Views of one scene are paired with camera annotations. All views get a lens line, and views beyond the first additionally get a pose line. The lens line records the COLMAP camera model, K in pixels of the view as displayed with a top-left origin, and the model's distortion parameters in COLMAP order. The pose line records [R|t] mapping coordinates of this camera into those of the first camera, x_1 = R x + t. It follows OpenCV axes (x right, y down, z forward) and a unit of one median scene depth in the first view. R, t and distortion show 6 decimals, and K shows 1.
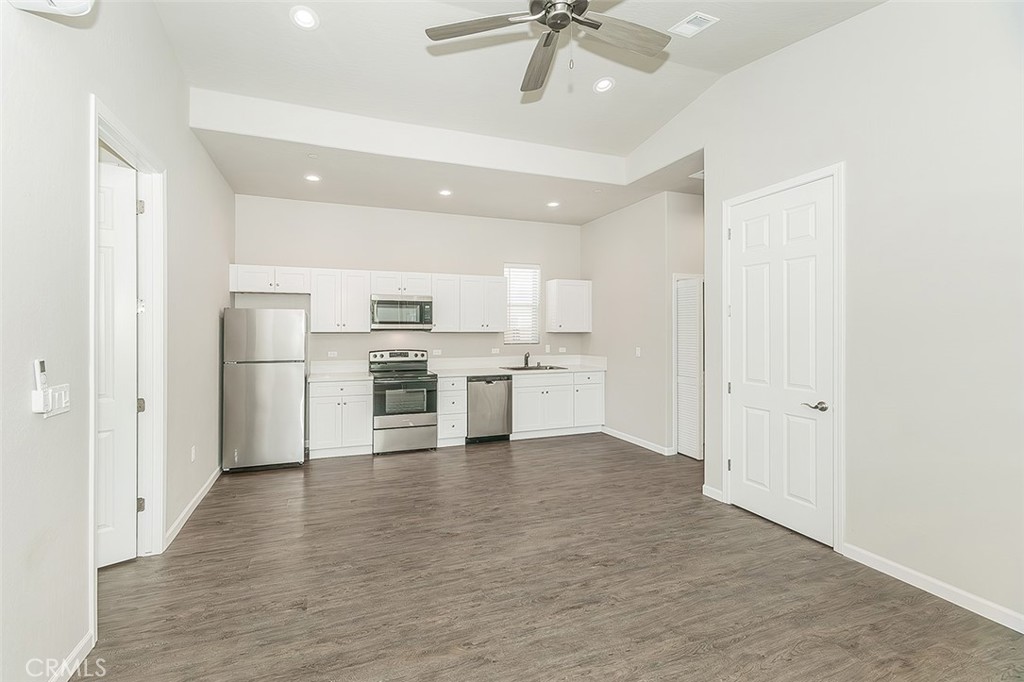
lens RADIAL K [[435.2, 0, 502.2], [0, 435.2, 334.8], [0, 0, 1]] dist [0.004343, 0.001948]
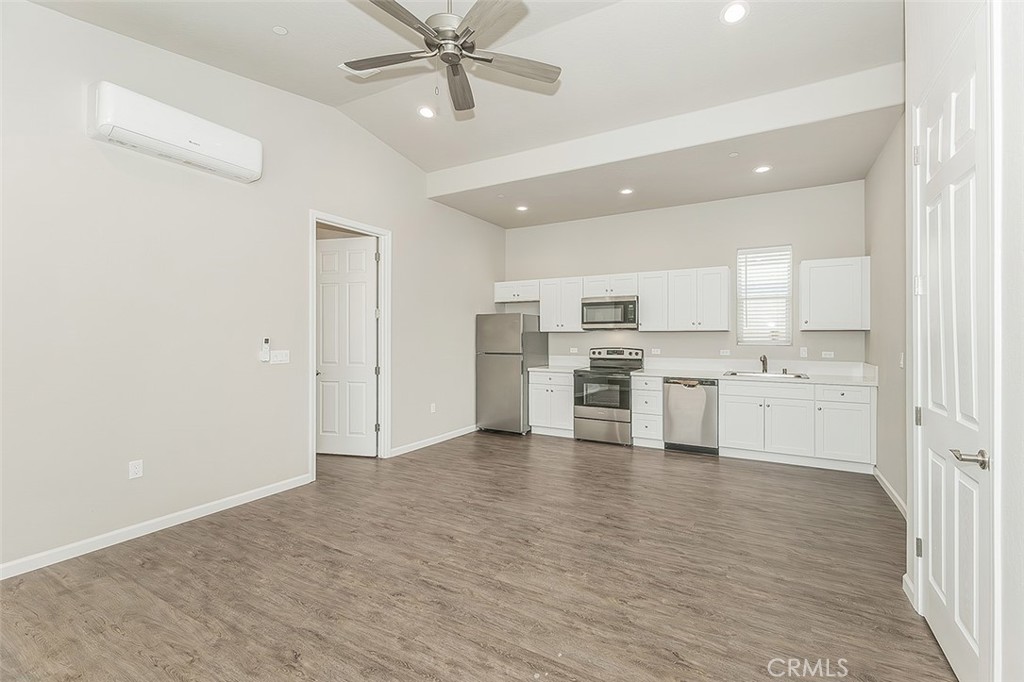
lens RADIAL K [[435.2, 0, 529.6], [0, 435.2, 337.5], [0, 0, 1]] dist [0.004343, 0.001948]
pose [[0.654501, 0.007947, -0.756019, 0.434880], [-0.000174, 0.999946, 0.010360, -0.001666], [0.756061, -0.006649, 0.654467, 0.152635]]
